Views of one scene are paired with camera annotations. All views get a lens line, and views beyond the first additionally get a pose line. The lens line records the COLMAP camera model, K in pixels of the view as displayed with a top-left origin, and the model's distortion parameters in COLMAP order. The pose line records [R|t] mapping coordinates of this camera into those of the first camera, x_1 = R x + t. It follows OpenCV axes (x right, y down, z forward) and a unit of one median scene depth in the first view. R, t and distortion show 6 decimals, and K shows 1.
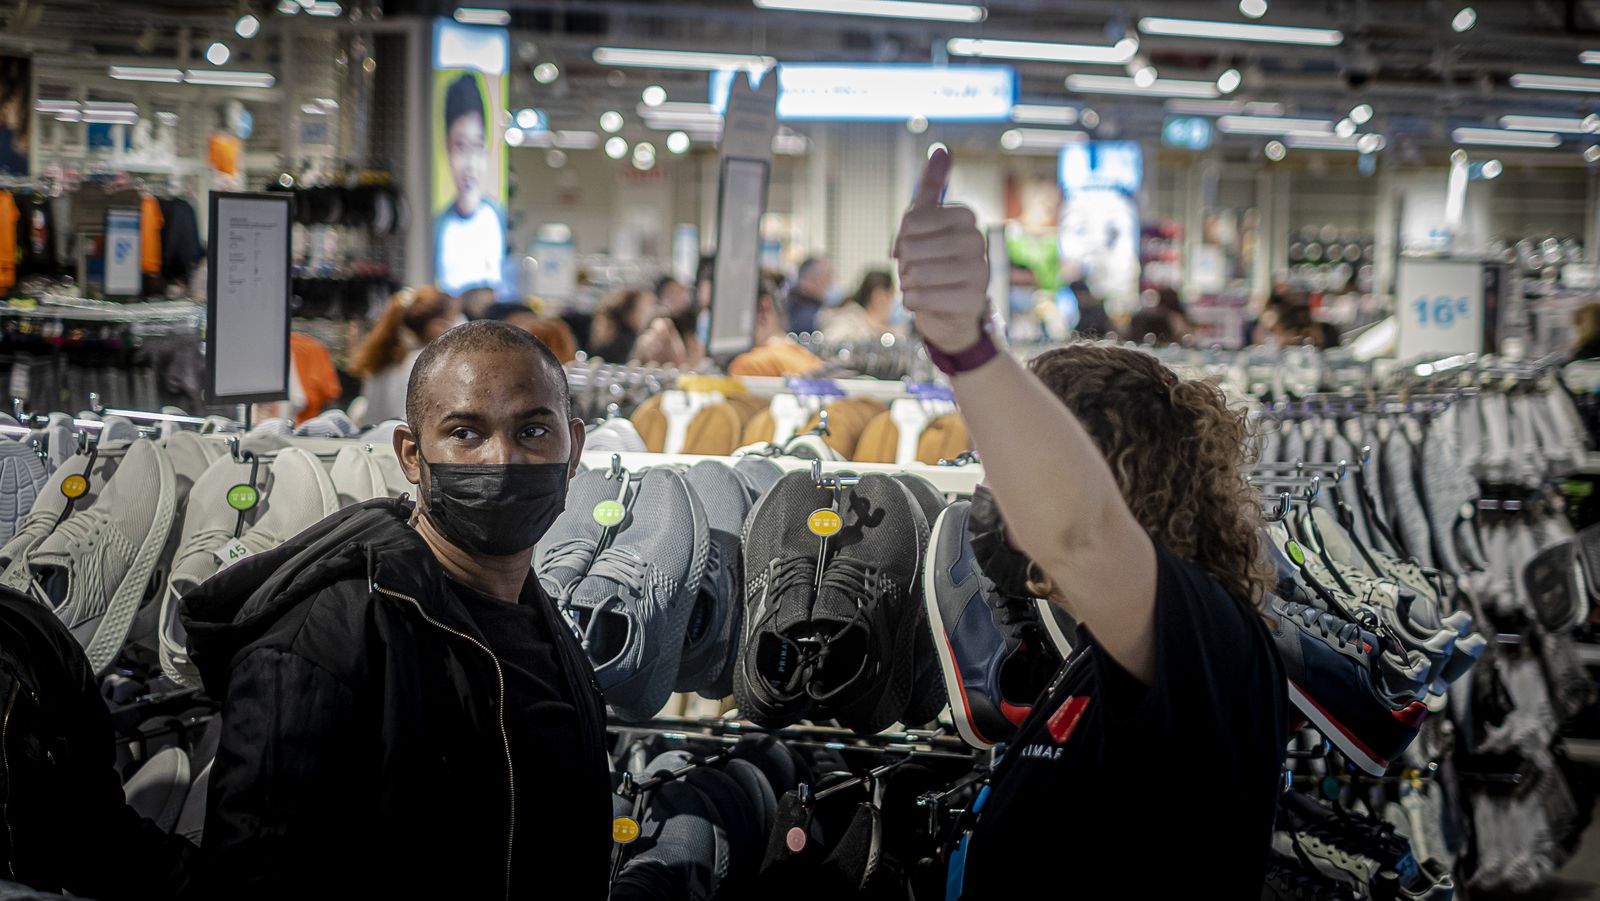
lens RADIAL K [[3512.7, 0, 800.4], [0, 3512.7, 387.0], [0, 0, 1]] dist [-0.031436, -0.063133]
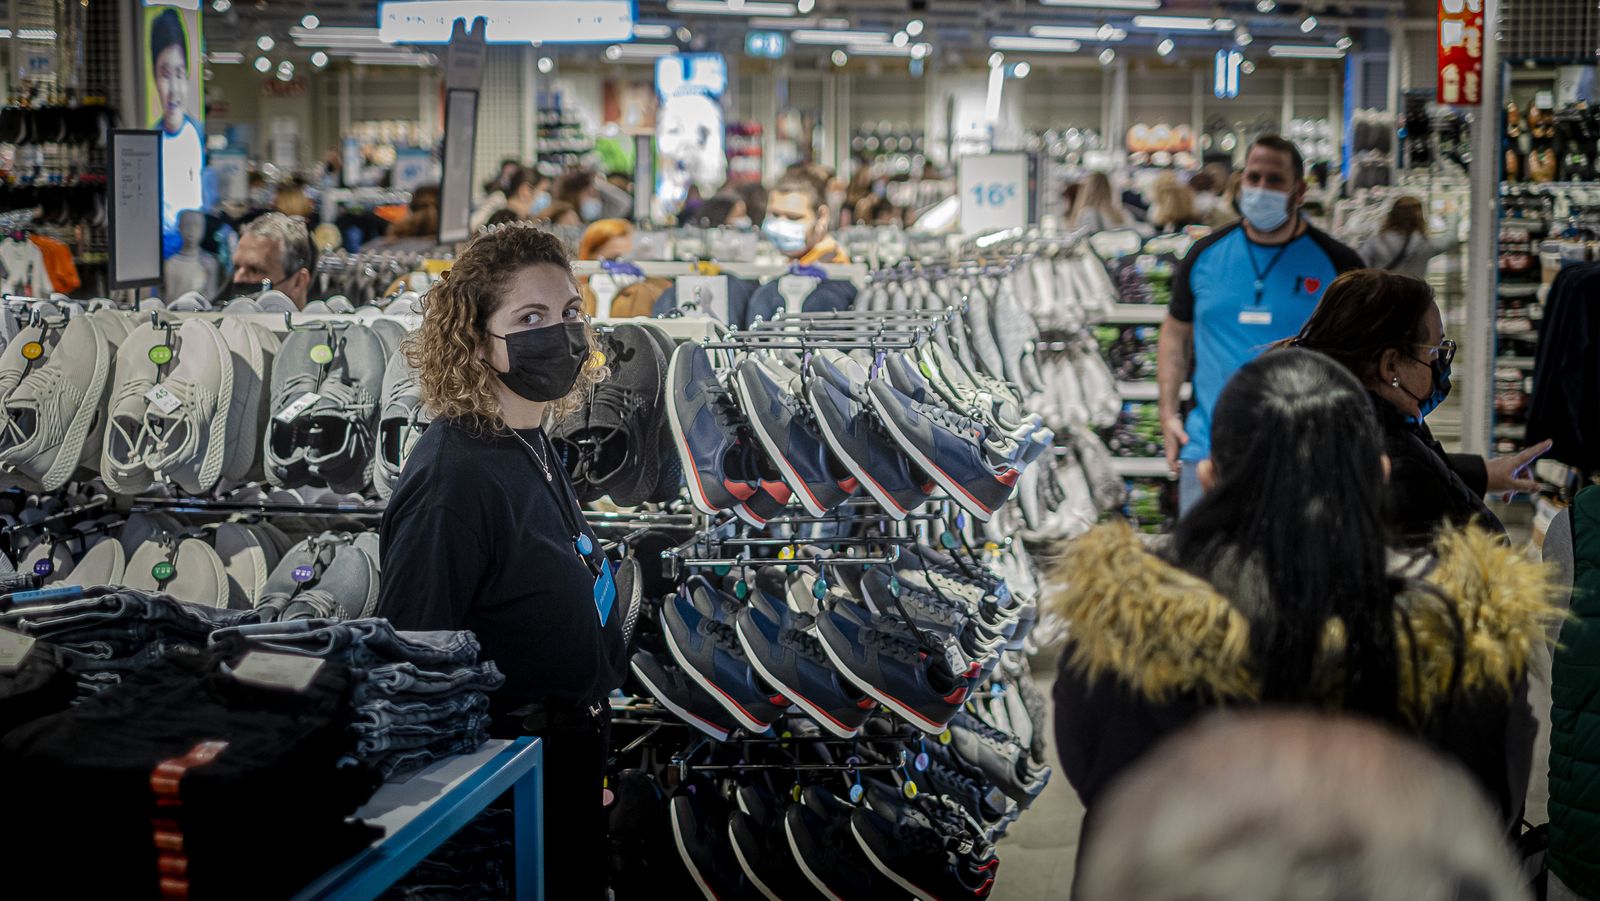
lens RADIAL K [[3512.7, 0, 800.4], [0, 3512.7, 387.0], [0, 0, 1]] dist [-0.031436, -0.063133]
pose [[0.990260, -0.029943, 0.135971, -0.071738], [0.025477, 0.999081, 0.034473, 0.002337], [-0.136878, -0.030673, 0.990113, -0.283806]]
